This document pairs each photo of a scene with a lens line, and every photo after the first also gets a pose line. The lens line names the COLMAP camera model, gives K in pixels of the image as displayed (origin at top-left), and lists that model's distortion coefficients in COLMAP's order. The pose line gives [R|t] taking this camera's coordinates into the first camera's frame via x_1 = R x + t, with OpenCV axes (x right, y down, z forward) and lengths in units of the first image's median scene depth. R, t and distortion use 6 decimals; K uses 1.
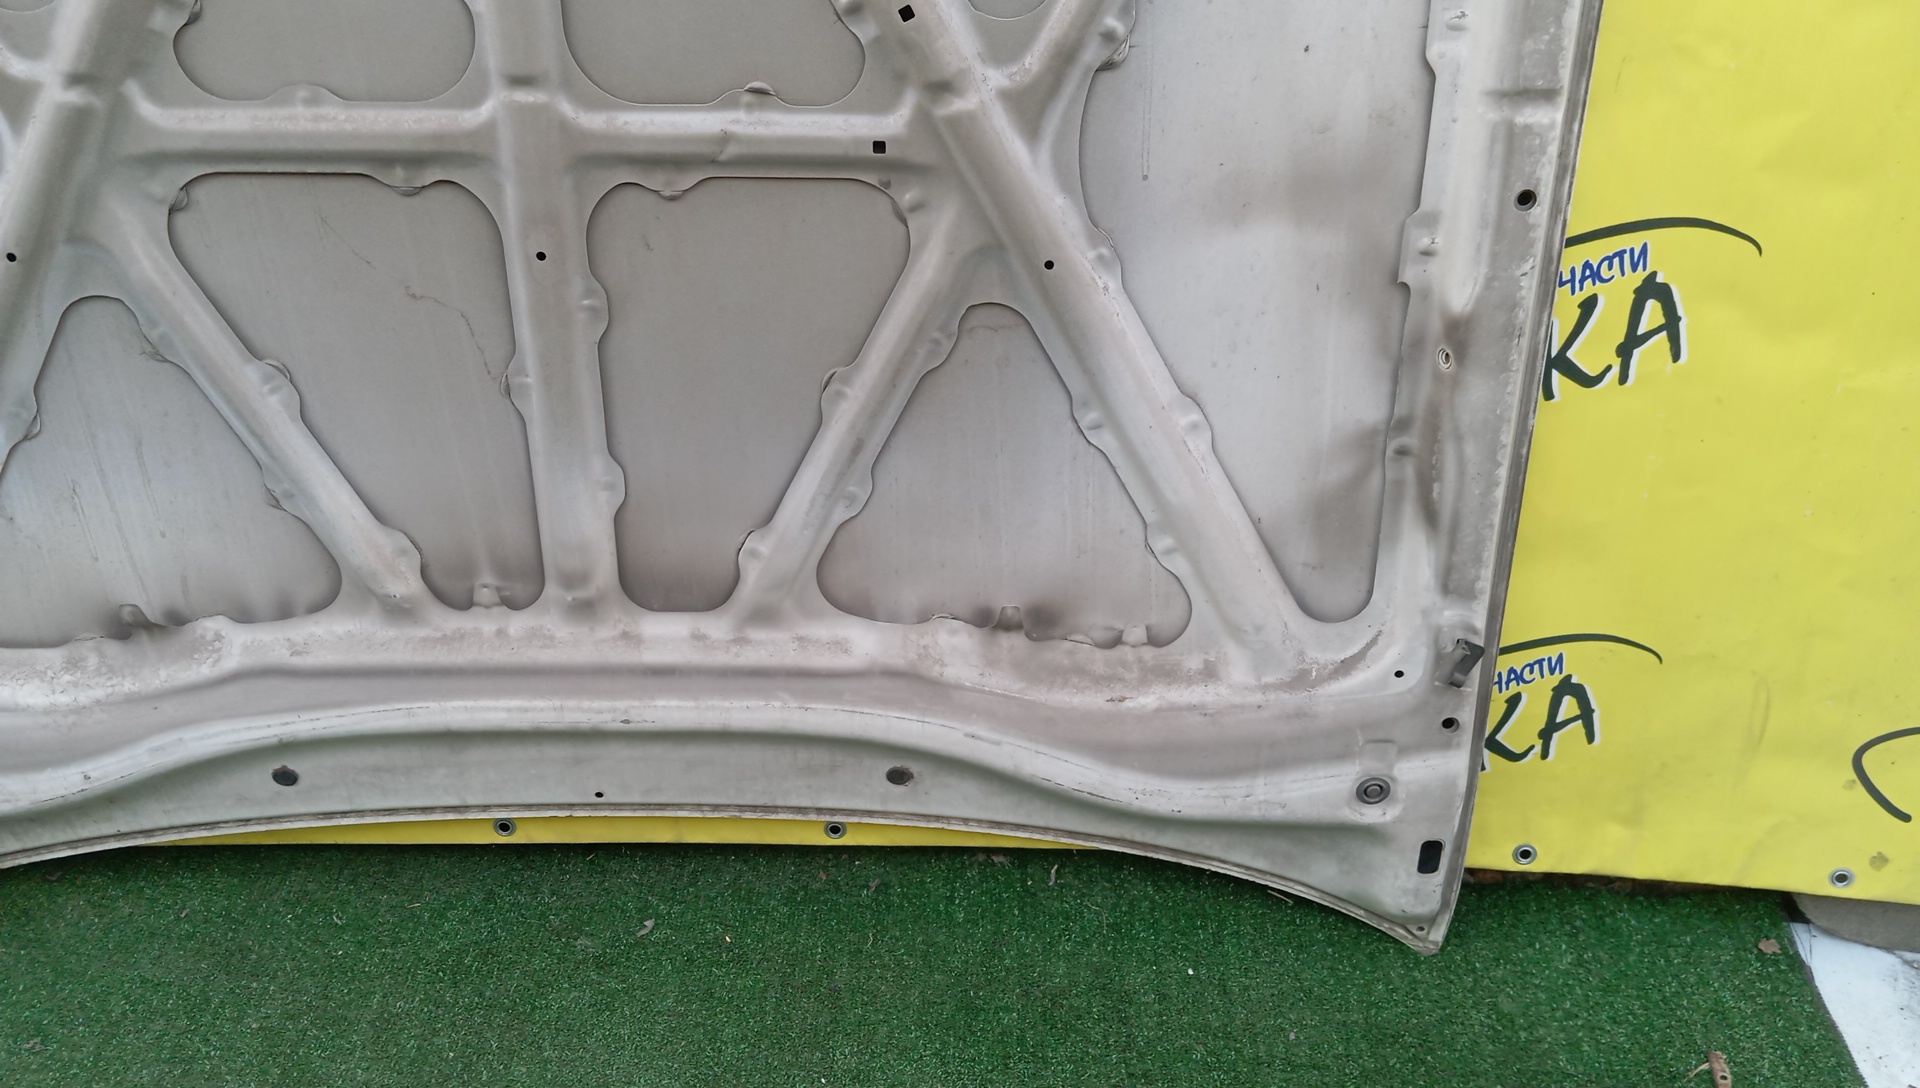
lens RADIAL K [[1540.6, 0, 960.0], [0, 1540.6, 544.0], [0, 0, 1]] dist [0.082370, -0.165217]
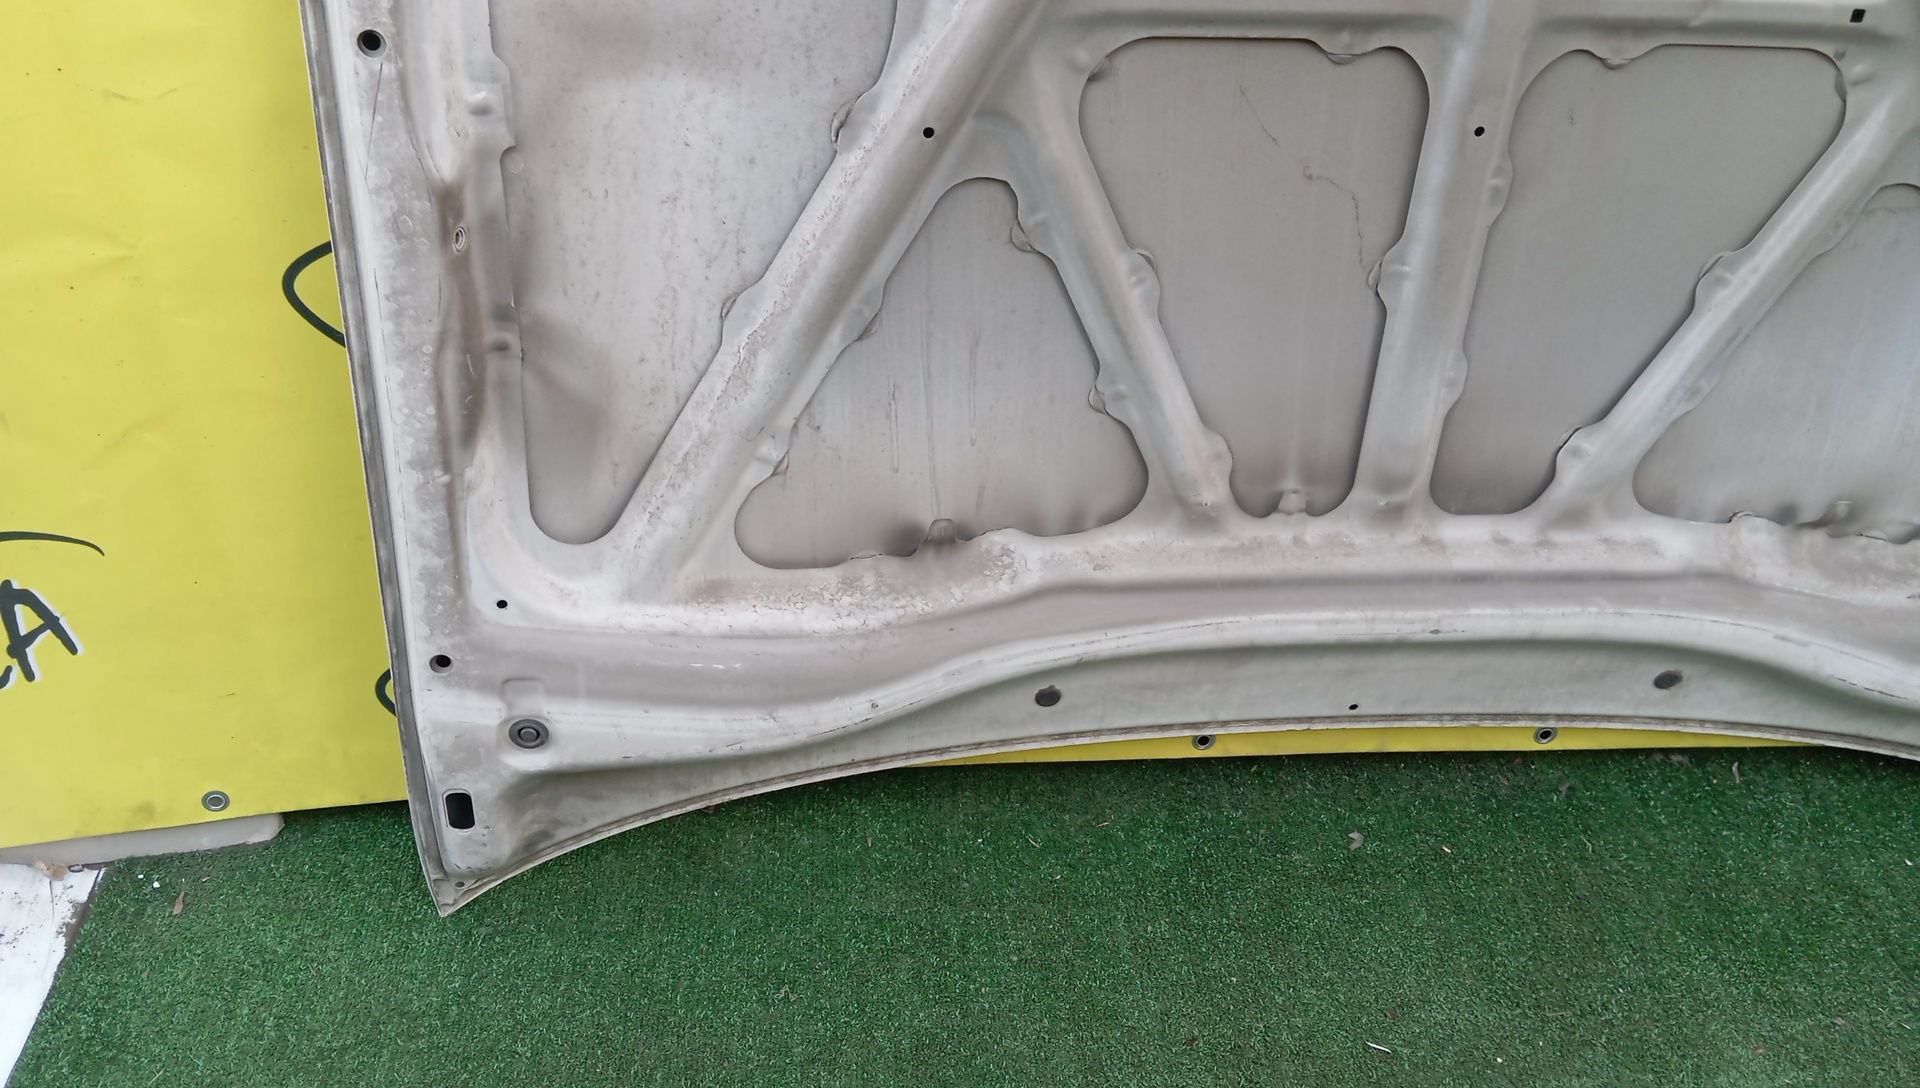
lens RADIAL K [[1540.6, 0, 960.0], [0, 1540.6, 544.0], [0, 0, 1]] dist [0.082370, -0.165217]
pose [[0.995348, -0.021598, 0.093889, -0.597341], [0.014011, 0.996637, 0.080734, -0.019543], [-0.095317, -0.079043, 0.992304, 0.091191]]
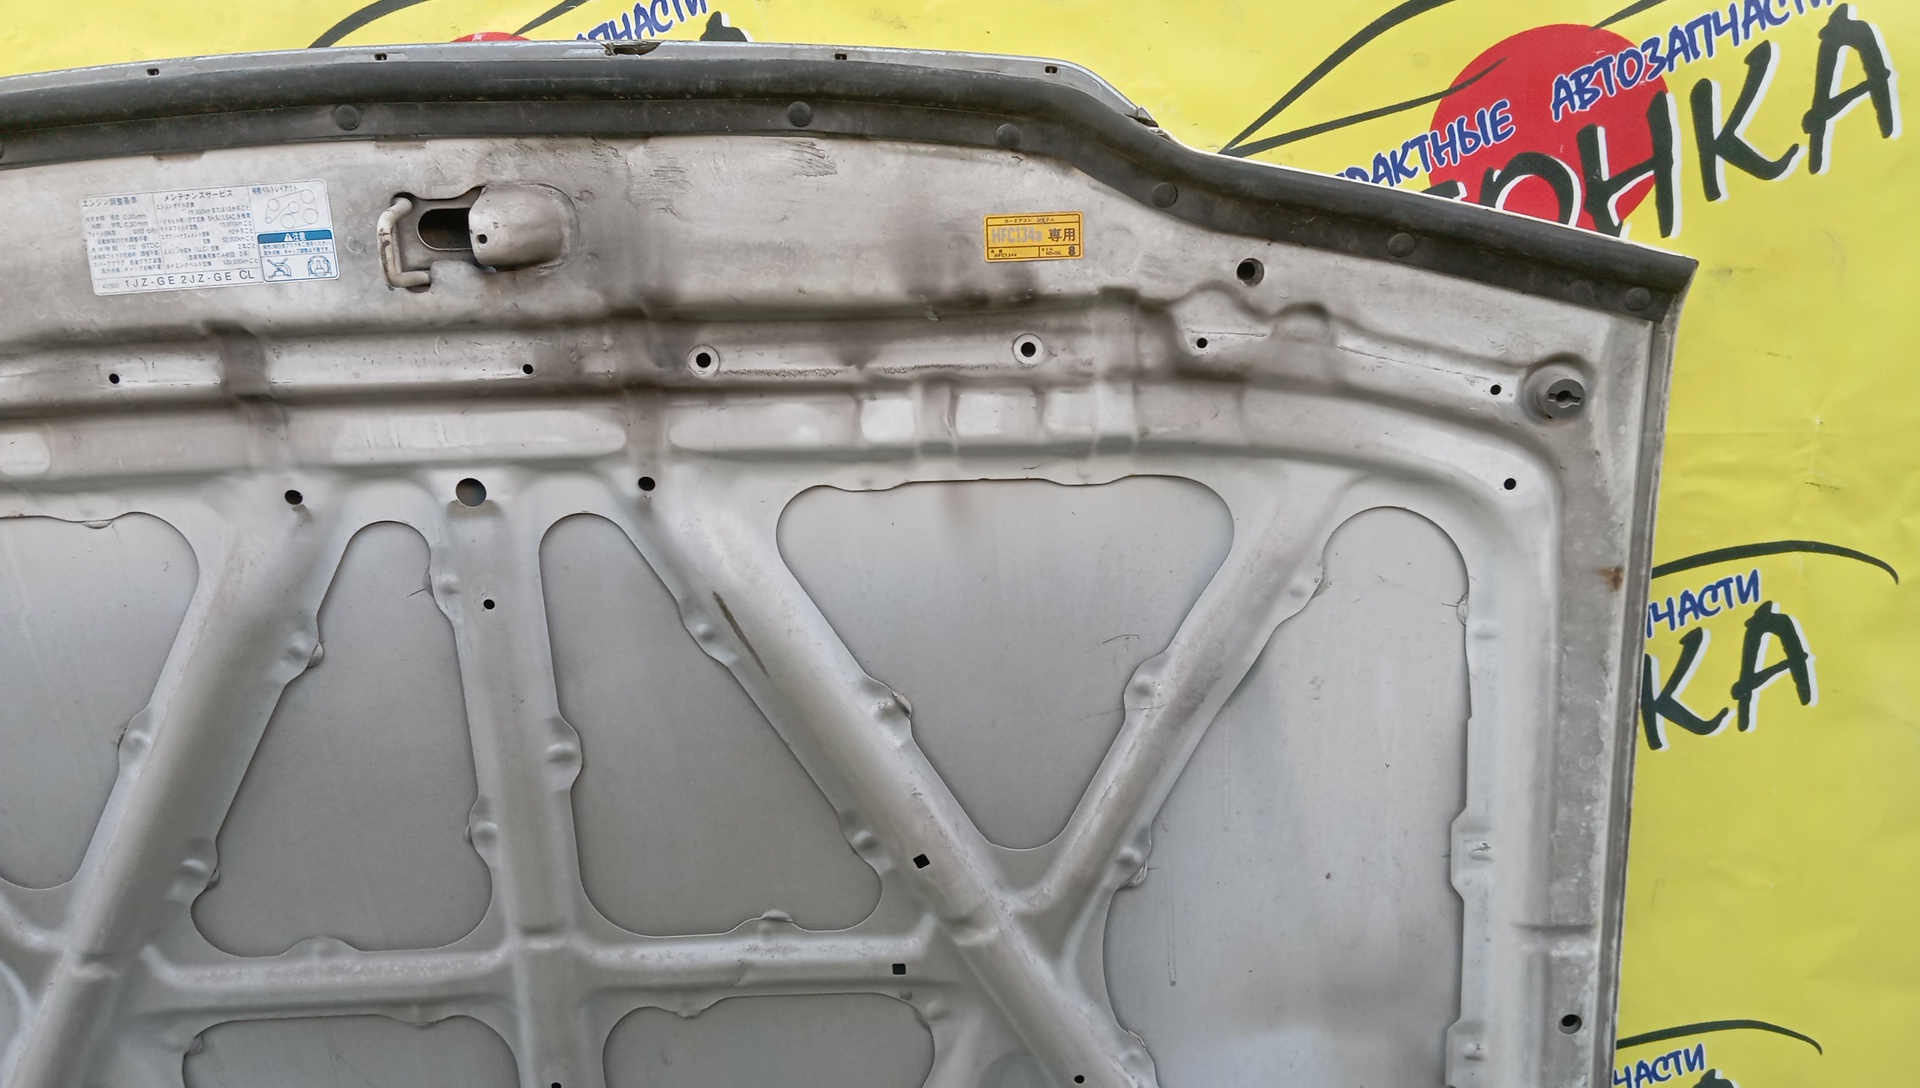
lens RADIAL K [[1540.6, 0, 960.0], [0, 1540.6, 544.0], [0, 0, 1]] dist [0.082370, -0.165217]
pose [[0.998697, -0.044544, -0.024886, 0.019963], [0.039558, 0.983993, -0.173760, -0.305735], [0.032228, 0.172549, 0.984474, -0.009603]]
